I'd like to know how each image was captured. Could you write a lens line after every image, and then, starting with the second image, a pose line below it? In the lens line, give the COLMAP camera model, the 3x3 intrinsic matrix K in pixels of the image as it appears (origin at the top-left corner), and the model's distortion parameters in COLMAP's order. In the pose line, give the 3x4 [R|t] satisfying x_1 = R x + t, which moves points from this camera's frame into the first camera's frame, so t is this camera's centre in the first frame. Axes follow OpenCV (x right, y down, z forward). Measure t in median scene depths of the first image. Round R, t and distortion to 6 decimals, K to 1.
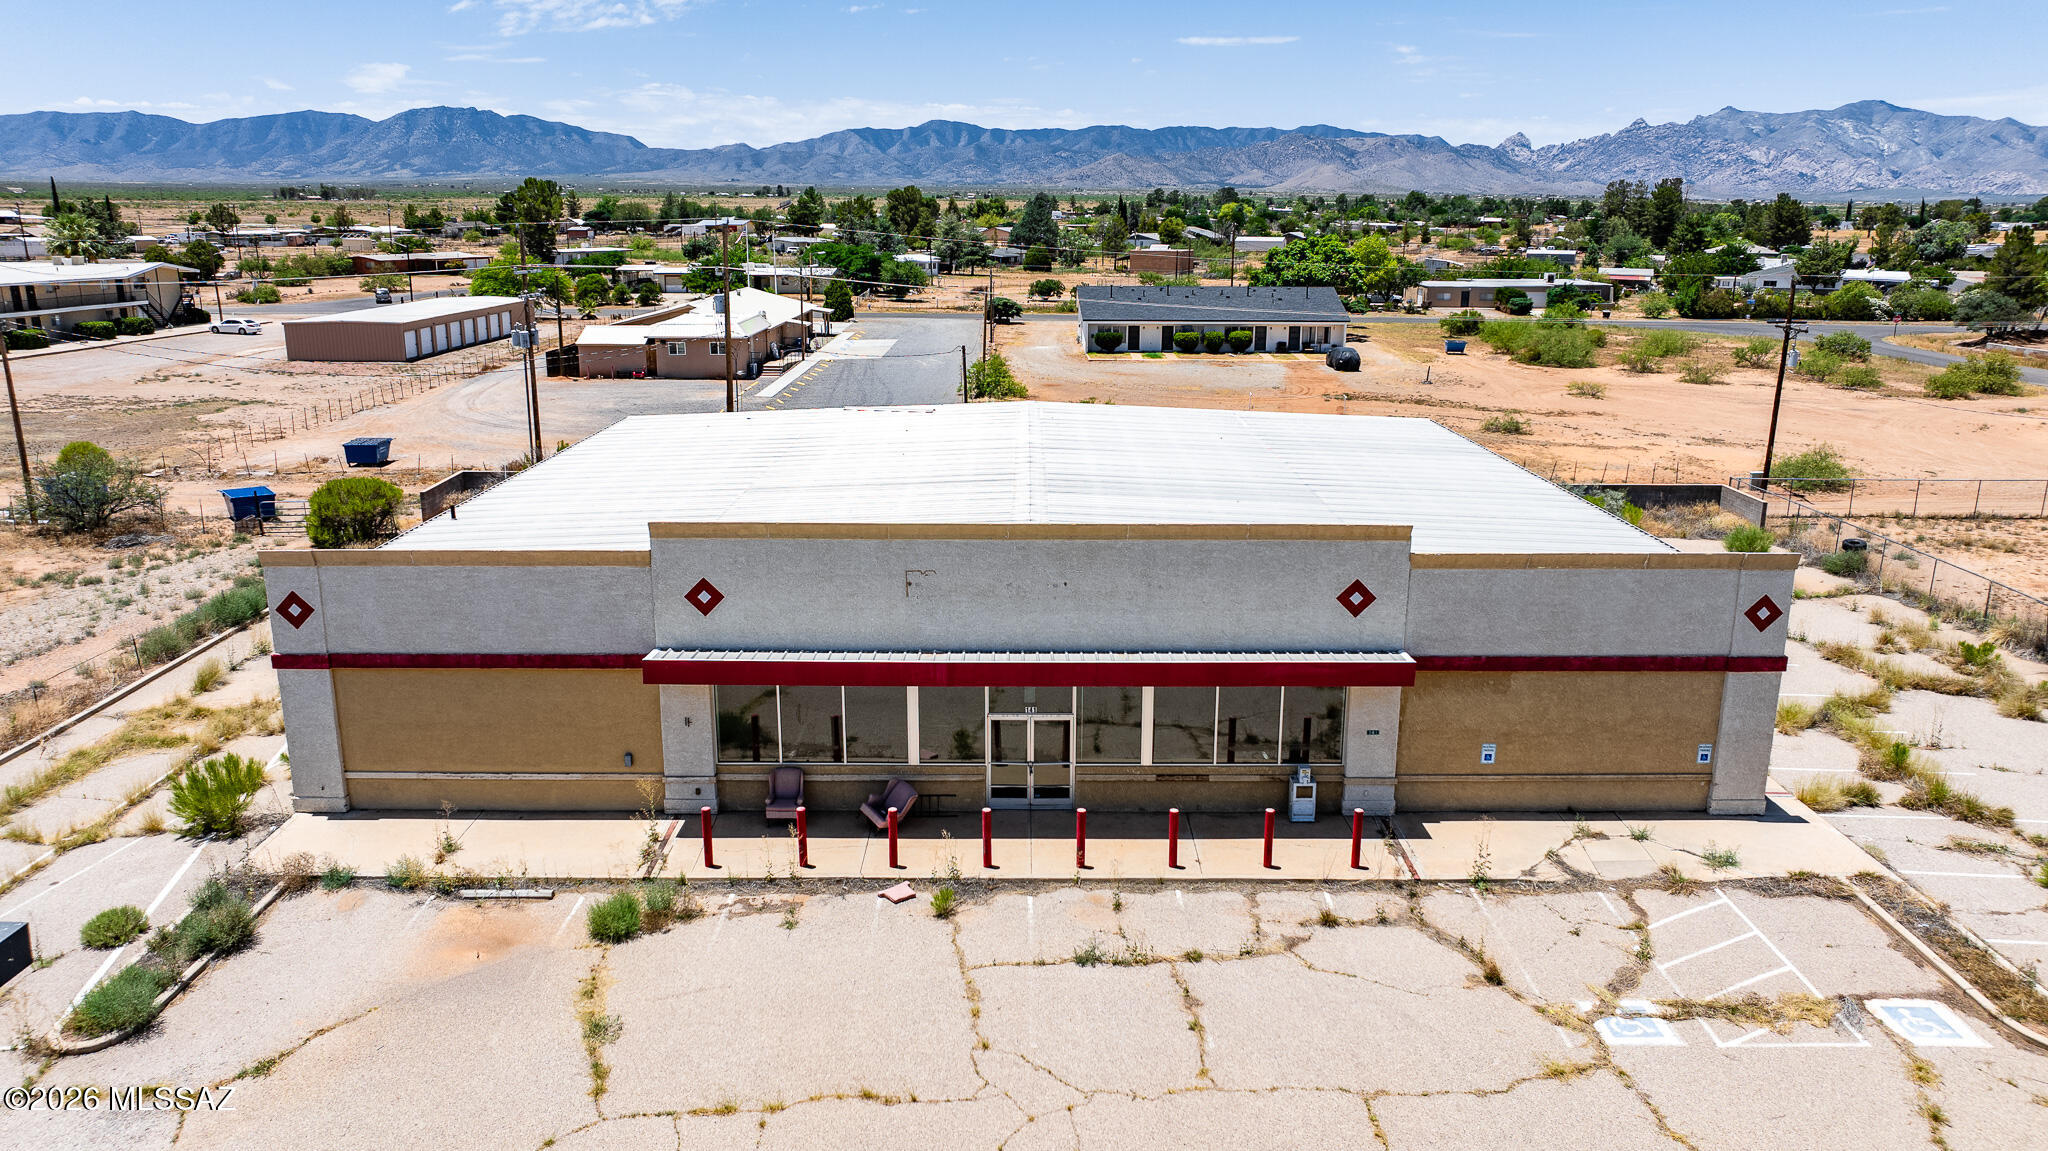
lens RADIAL K [[1439.9, 0, 1033.5], [0, 1439.9, 583.1], [0, 0, 1]] dist [-0.035887, 0.041481]
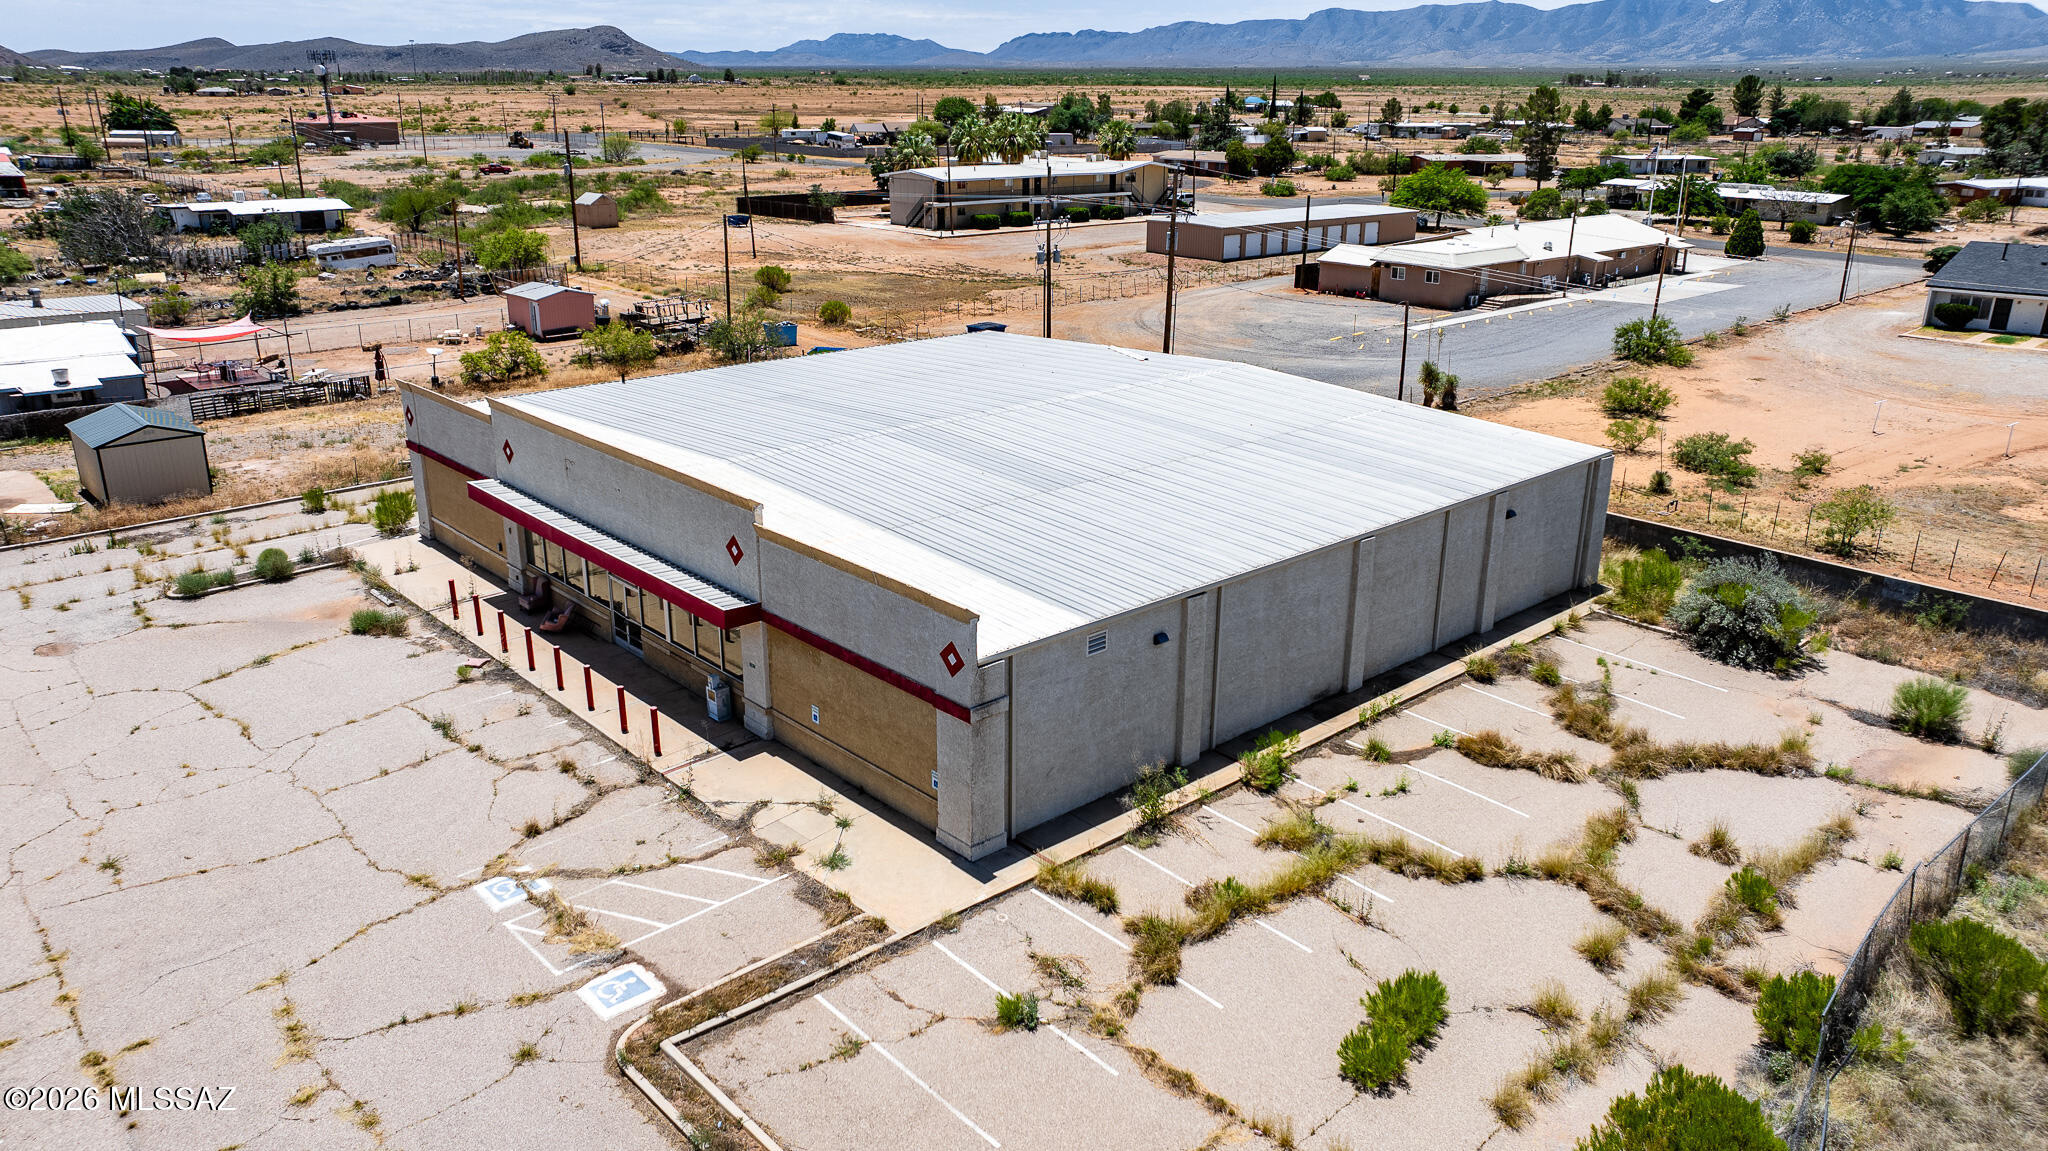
lens RADIAL K [[1439.9, 0, 1027.4], [0, 1439.9, 572.0], [0, 0, 1]] dist [-0.035887, 0.041481]
pose [[0.669717, 0.240085, -0.702736, 1.201284], [-0.192437, 0.970081, 0.148026, -0.191337], [0.717249, 0.036097, 0.695881, 0.324260]]
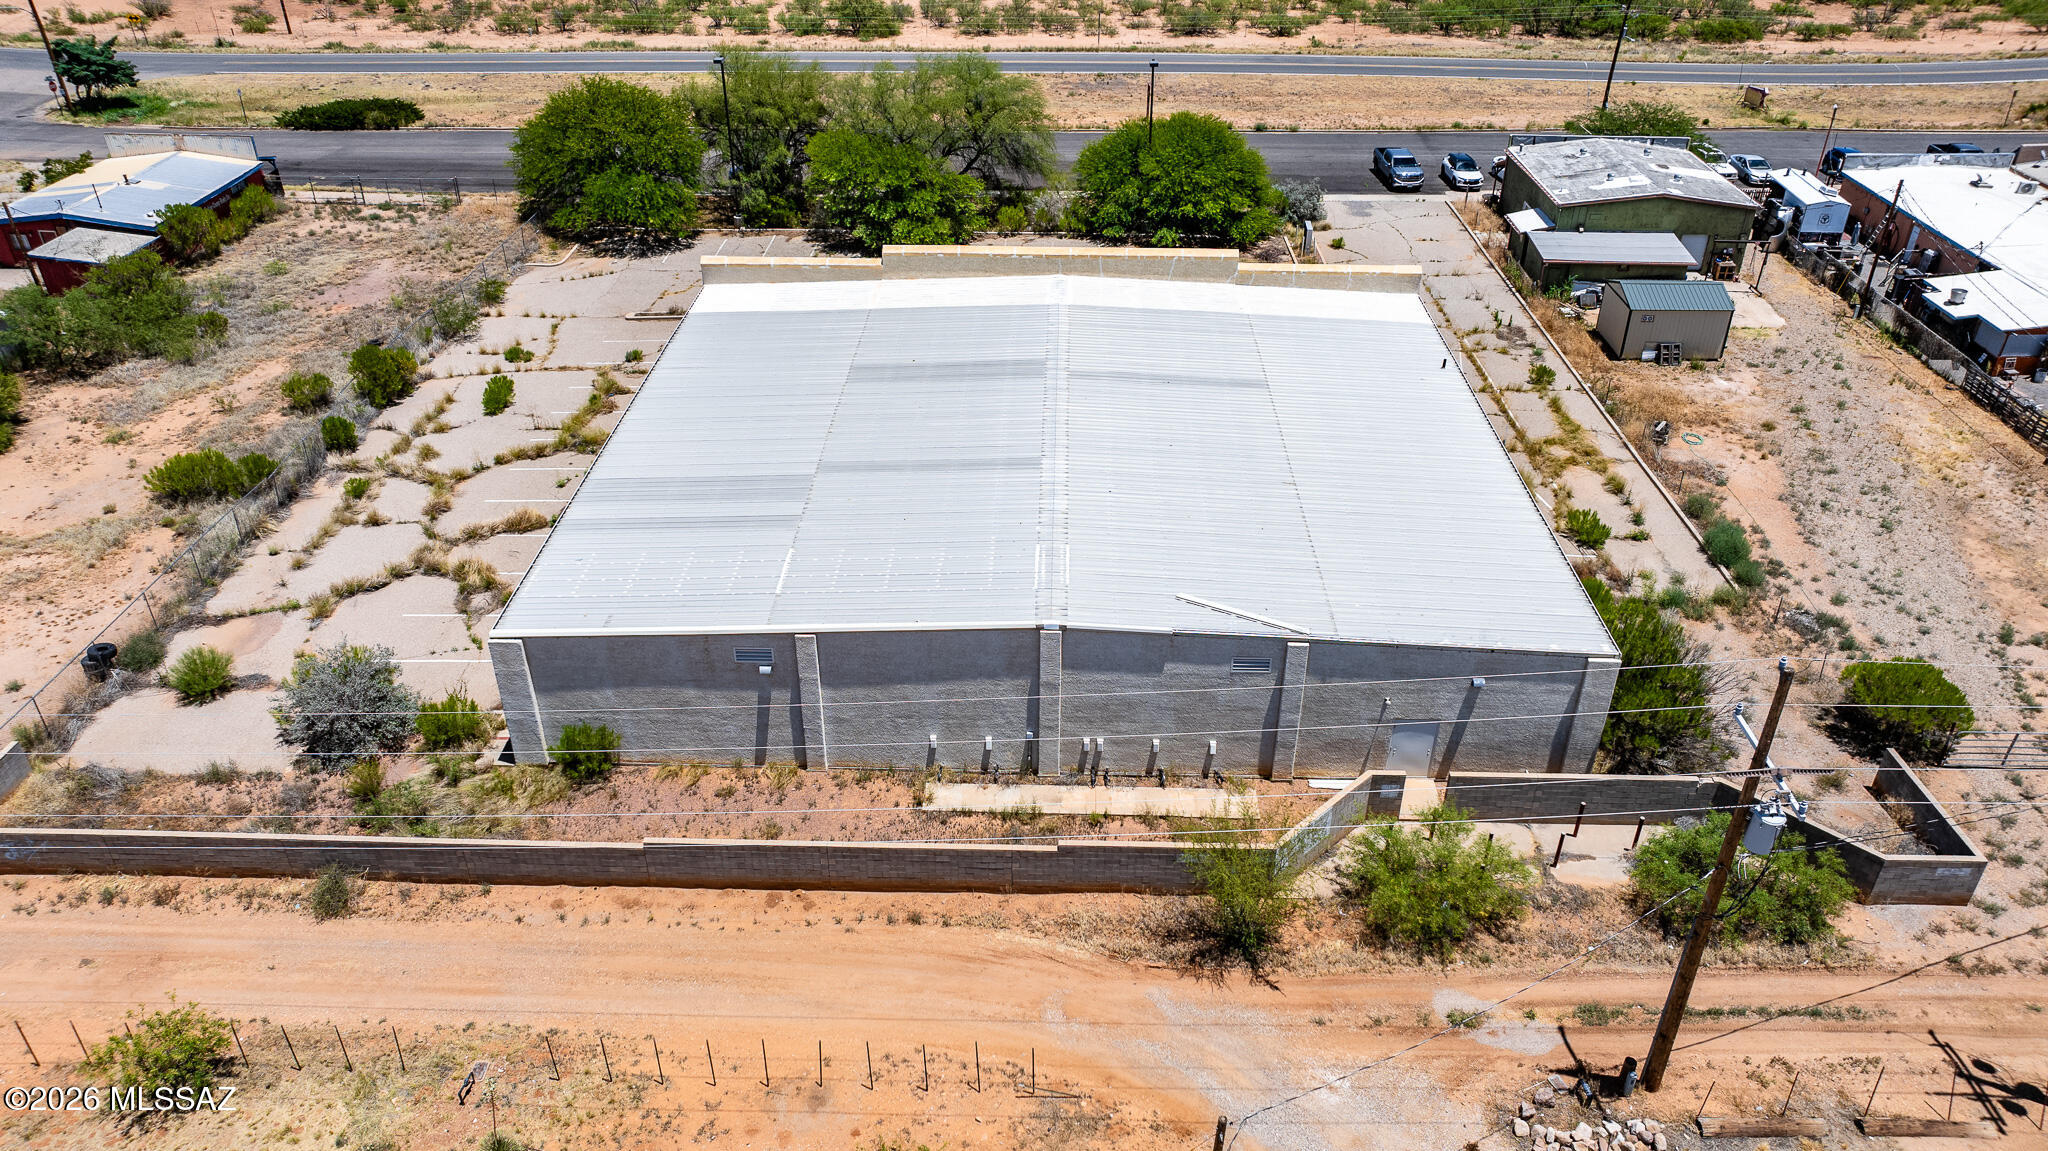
lens RADIAL K [[1439.9, 0, 1032.0], [0, 1439.9, 577.9], [0, 0, 1]] dist [-0.035887, 0.041481]
pose [[-0.999492, -0.024089, 0.020880, -0.014864], [-0.001372, 0.686875, 0.726774, -1.199661], [-0.031850, 0.726376, -0.686559, 2.689690]]
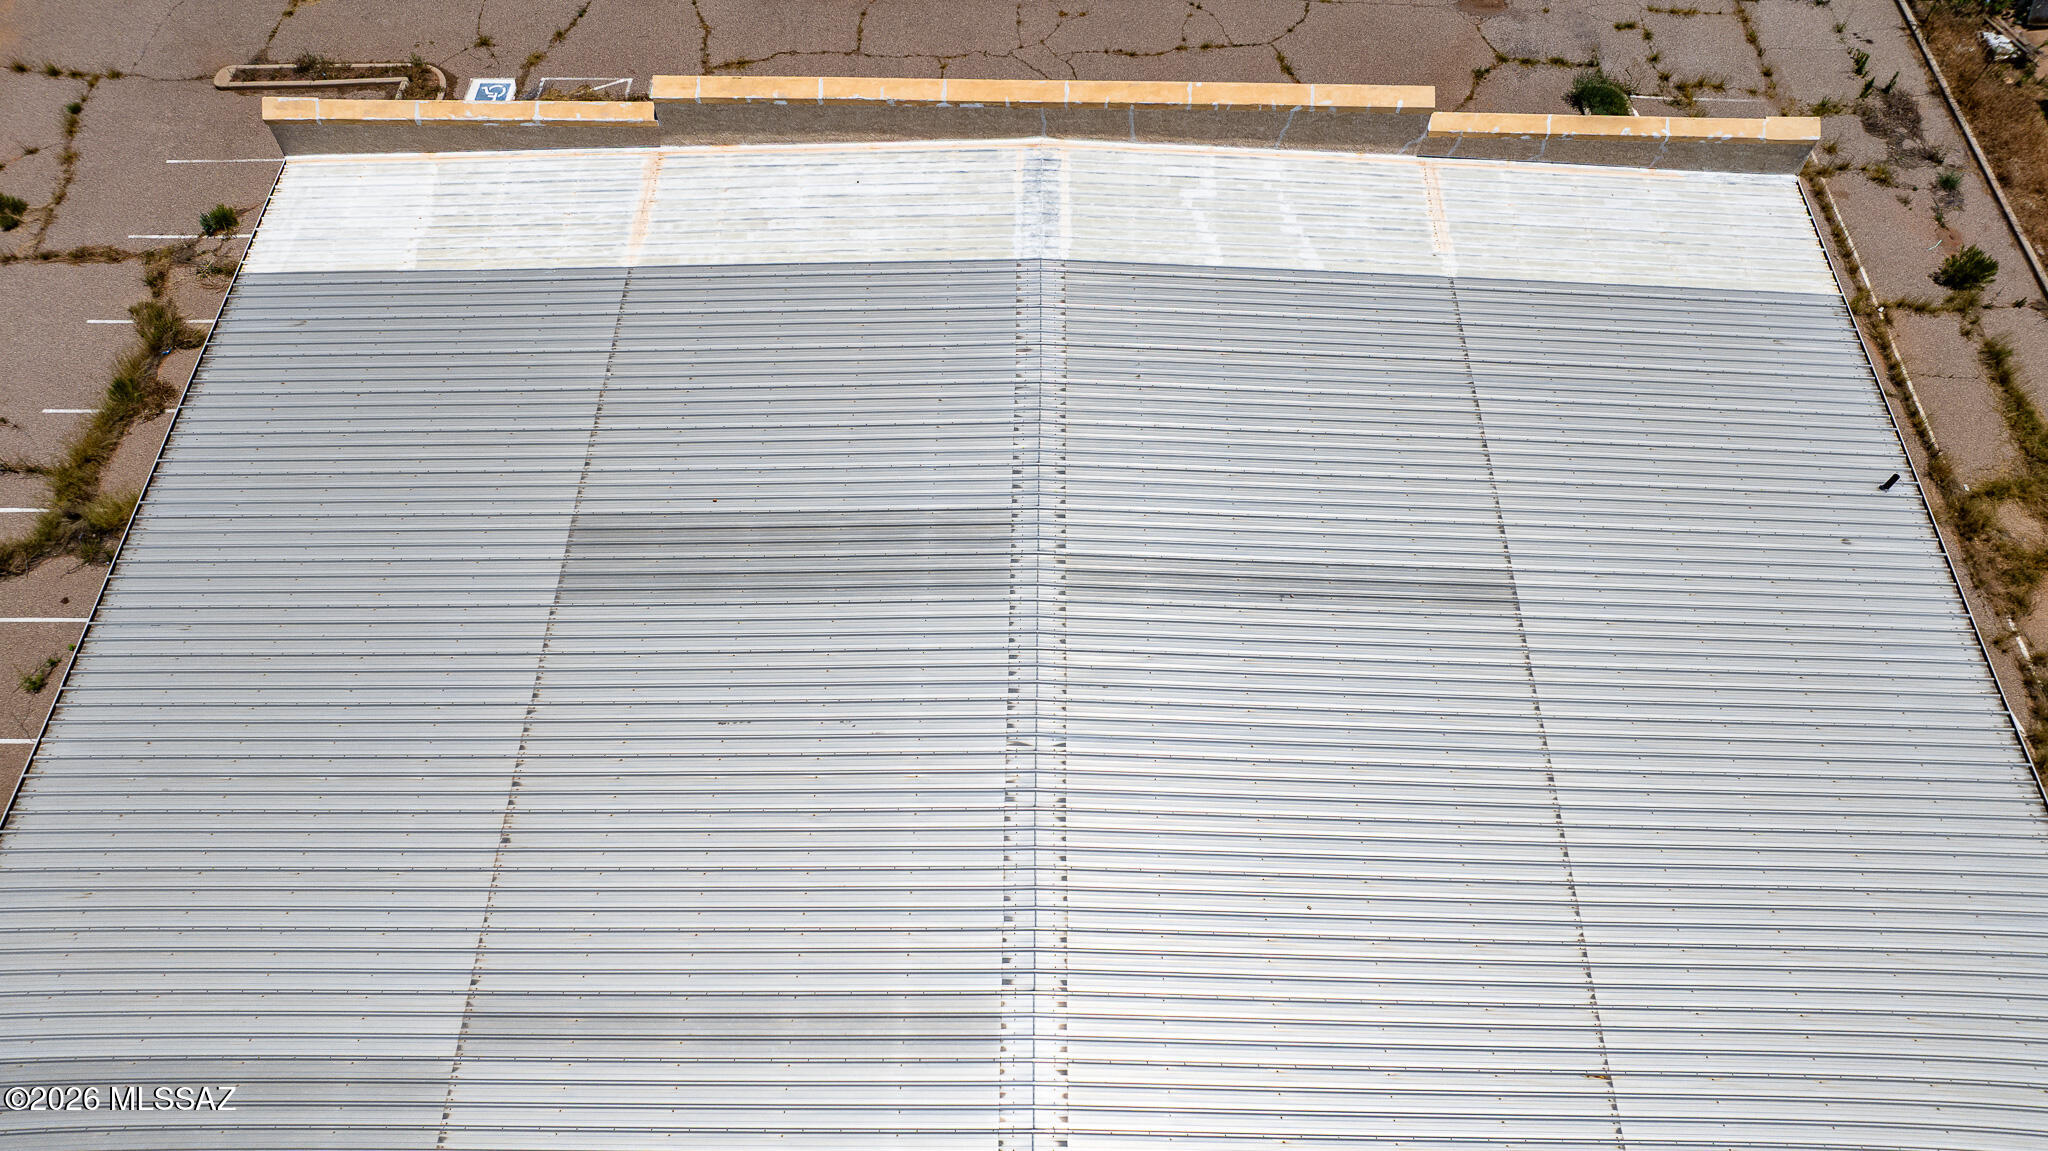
lens RADIAL K [[1439.9, 0, 1033.1], [0, 1439.9, 569.1], [0, 0, 1]] dist [-0.035887, 0.041481]
pose [[-0.999804, -0.019395, -0.004049, 0.003472], [-0.009734, 0.302830, 0.952995, -0.827672], [-0.017257, 0.952847, -0.302959, 1.527777]]
